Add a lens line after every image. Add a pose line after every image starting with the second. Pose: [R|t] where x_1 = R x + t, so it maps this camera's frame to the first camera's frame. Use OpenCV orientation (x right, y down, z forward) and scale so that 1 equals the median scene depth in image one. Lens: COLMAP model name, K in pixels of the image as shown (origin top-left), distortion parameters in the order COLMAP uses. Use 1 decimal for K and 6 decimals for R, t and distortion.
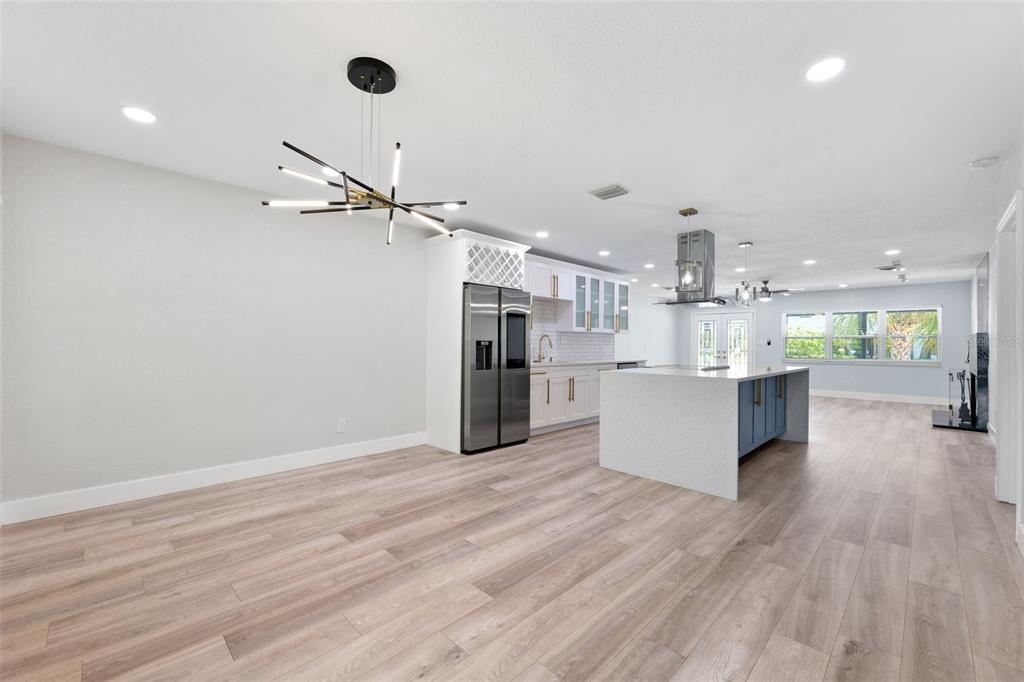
lens RADIAL K [[428.6, 0, 513.8], [0, 428.6, 344.7], [0, 0, 1]] dist [-0.006277, 0.000844]
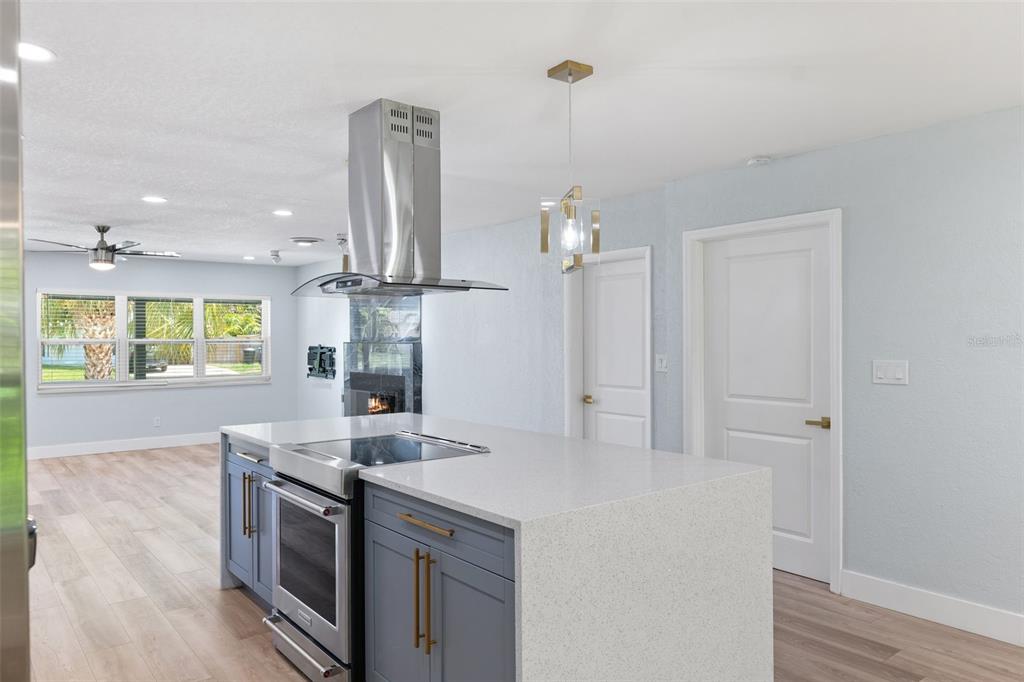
lens RADIAL K [[708.7, 0, 509.8], [0, 708.7, 341.3], [0, 0, 1]] dist [-0.003676, 0.000281]
pose [[0.116323, -0.010864, 0.993152, -0.184260], [0.004998, 0.999934, 0.010353, -0.043076], [-0.993199, 0.003760, 0.116370, 0.676371]]
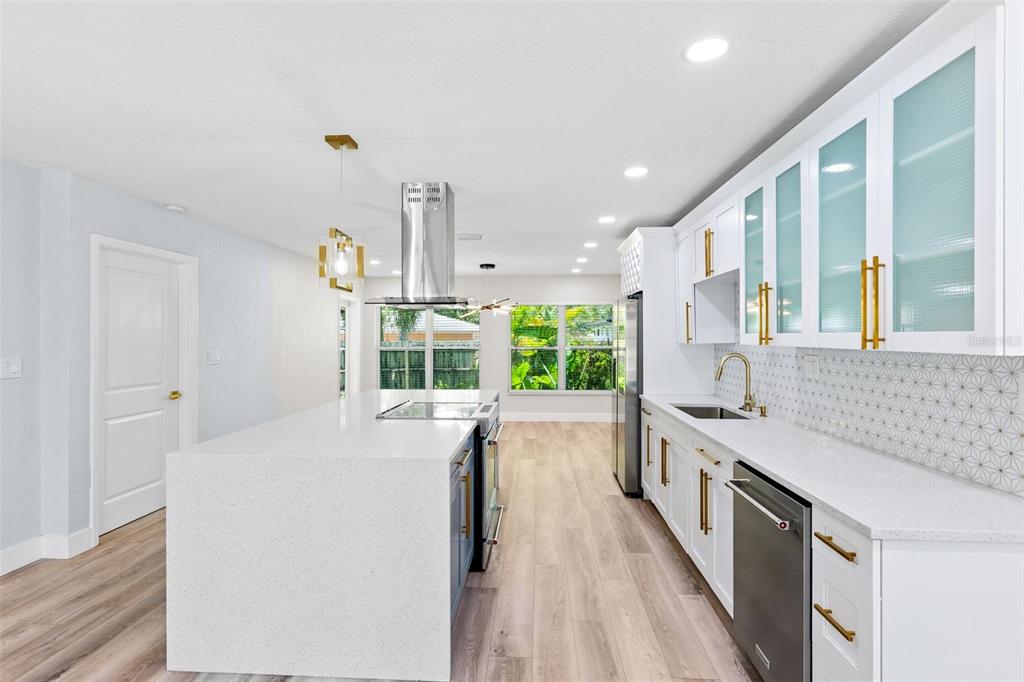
lens RADIAL K [[520.2, 0, 505.2], [0, 520.2, 338.2], [0, 0, 1]] dist [0.005489, -0.001301]
pose [[-0.752320, -0.003498, -0.658789, 0.678948], [-0.005265, 0.999986, 0.000702, -0.040728], [0.658777, 0.003997, -0.752328, 1.340765]]
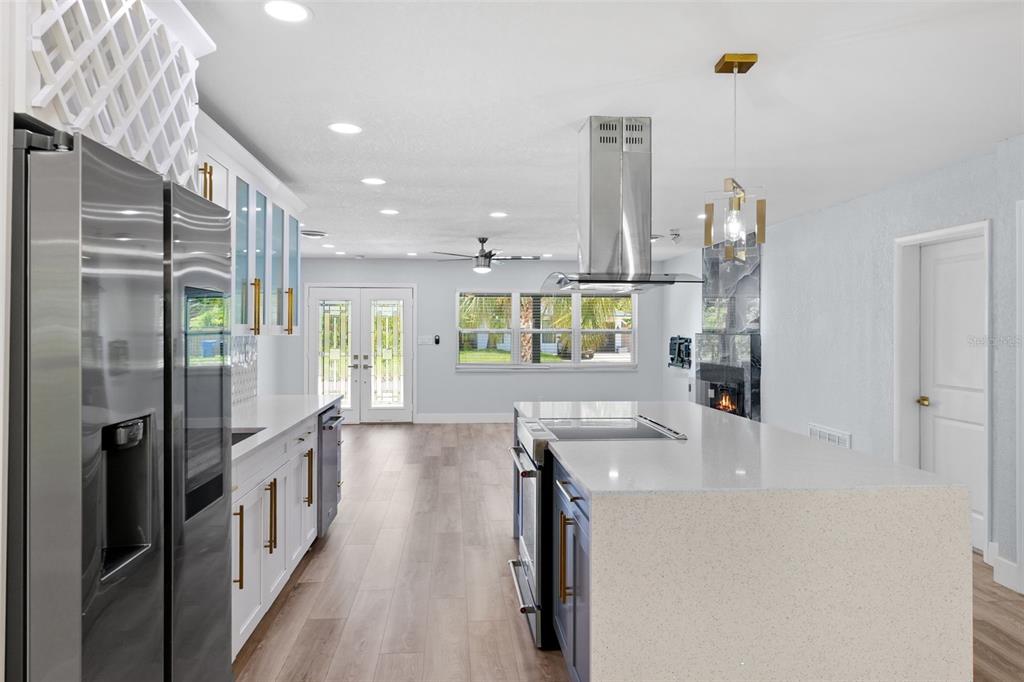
lens RADIAL K [[708.7, 0, 512.4], [0, 708.7, 331.9], [0, 0, 1]] dist [-0.003676, 0.000281]
pose [[0.647699, -0.006420, 0.761869, -0.166298], [0.001555, 0.999974, 0.007104, -0.042343], [-0.761894, -0.003417, 0.647692, 0.503206]]
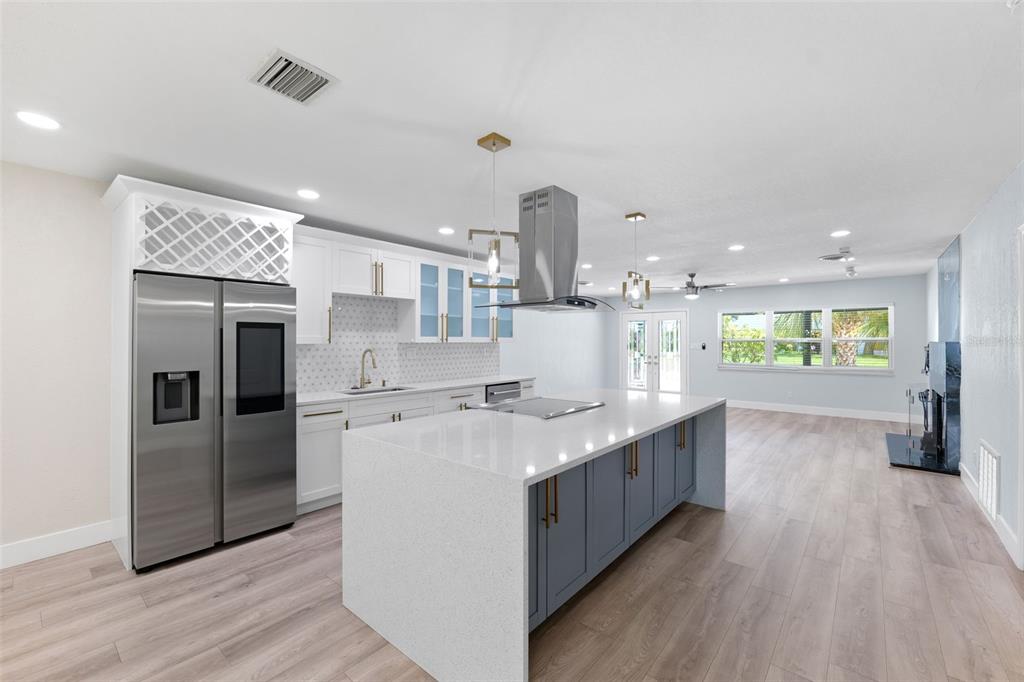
lens RADIAL K [[428.6, 0, 513.3], [0, 428.6, 342.6], [0, 0, 1]] dist [-0.006277, 0.000844]
pose [[0.996950, -0.008310, 0.077604, 0.267624], [0.007858, 0.999950, 0.006118, -0.038103], [-0.077651, -0.005489, 0.996966, 0.309556]]
